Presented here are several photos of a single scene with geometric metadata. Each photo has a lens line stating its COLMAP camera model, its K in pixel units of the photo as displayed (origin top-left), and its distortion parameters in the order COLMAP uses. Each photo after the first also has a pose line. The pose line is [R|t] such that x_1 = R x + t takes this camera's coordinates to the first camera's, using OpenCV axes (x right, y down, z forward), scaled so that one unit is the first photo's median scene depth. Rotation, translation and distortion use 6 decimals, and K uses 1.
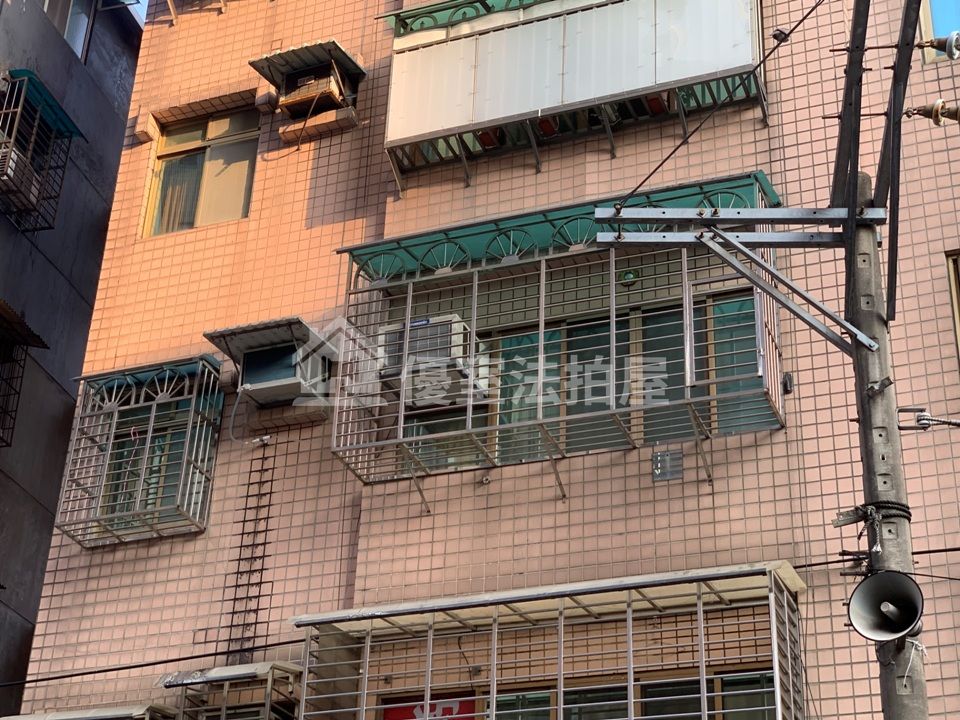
lens RADIAL K [[1668.0, 0, 480.0], [0, 1668.0, 360.0], [0, 0, 1]] dist [-0.071819, 1.094269]
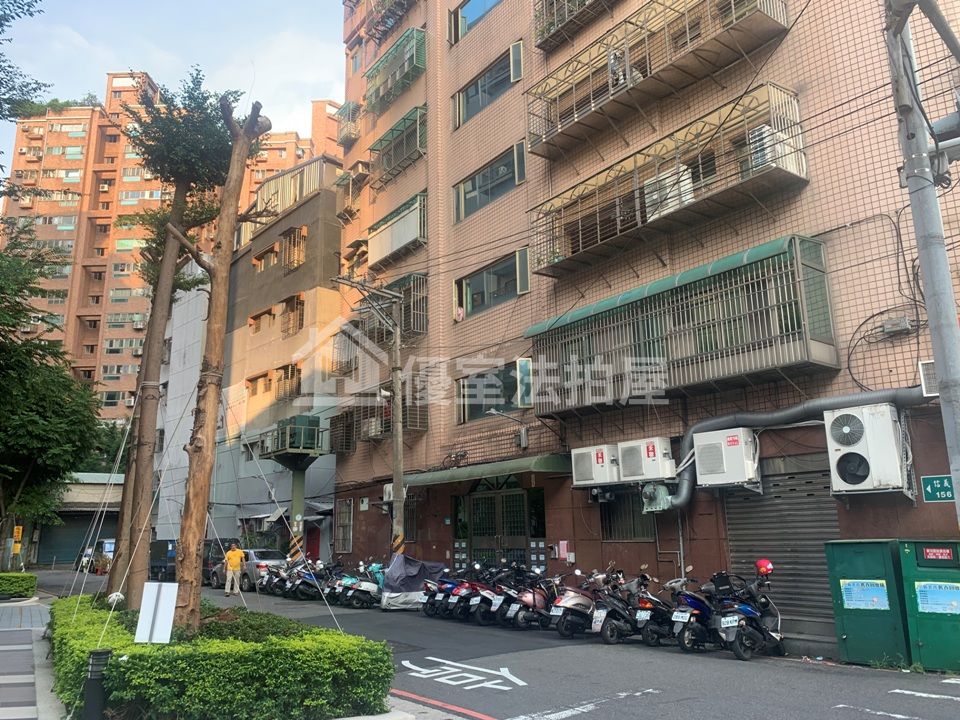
lens RADIAL K [[729.9, 0, 484.7], [0, 729.9, 365.0], [0, 0, 1]] dist [0.108822, -0.212050]
pose [[0.856602, -0.171856, -0.486516, 1.062068], [0.298831, 0.933908, 0.196256, -0.181746], [0.420633, -0.313499, 0.851343, -0.487763]]
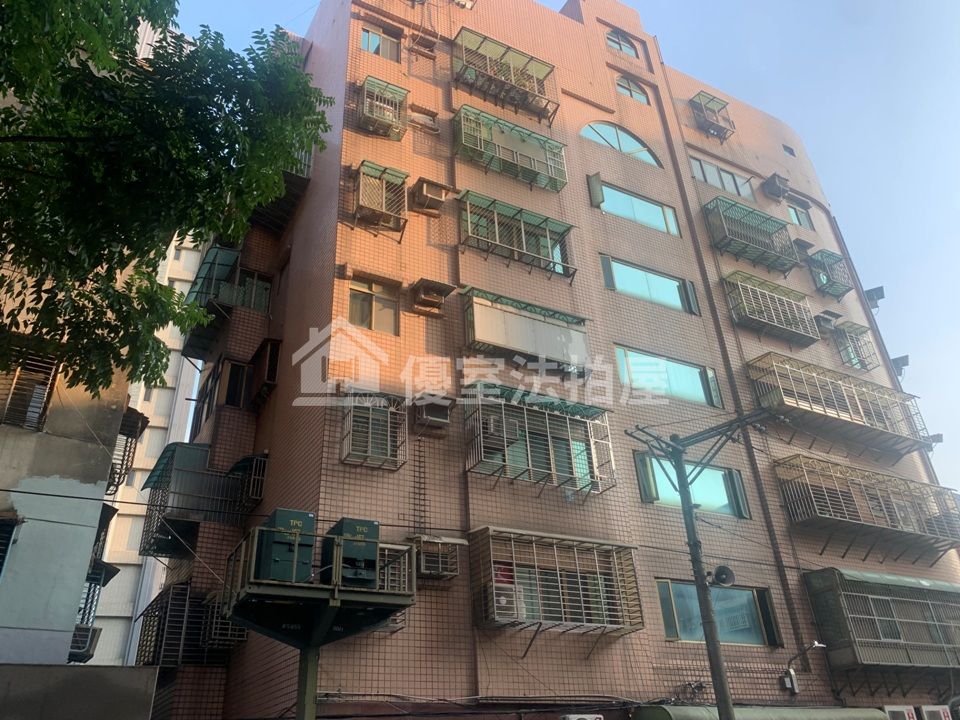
lens RADIAL K [[729.3, 0, 479.3], [0, 729.3, 351.1], [0, 0, 1]] dist [0.120032, -0.291939]
pose [[0.636851, 0.340086, 0.691927, -0.889259], [-0.314916, 0.933920, -0.169178, 0.085024], [-0.703740, -0.110157, 0.701866, 0.203123]]
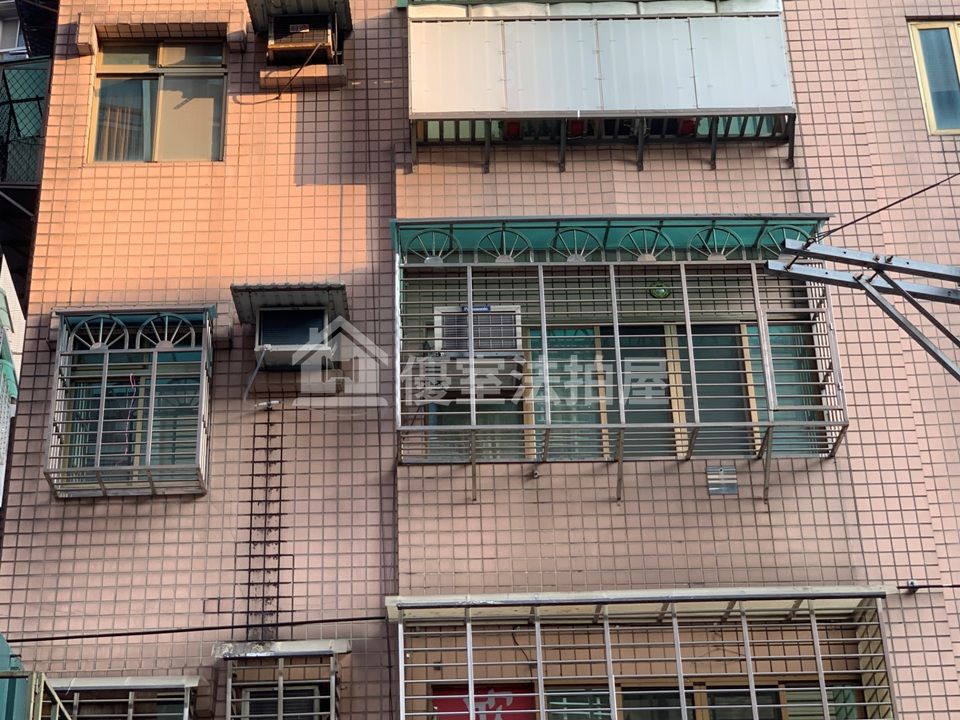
lens RADIAL K [[1761.9, 0, 459.1], [0, 1761.9, 356.6], [0, 0, 1]] dist [-0.138018, 2.003614]
pose [[0.925881, 0.124185, 0.356822, -0.402755], [-0.131485, 0.991311, -0.003831, 0.010989], [-0.354197, -0.043370, 0.934165, 0.026183]]
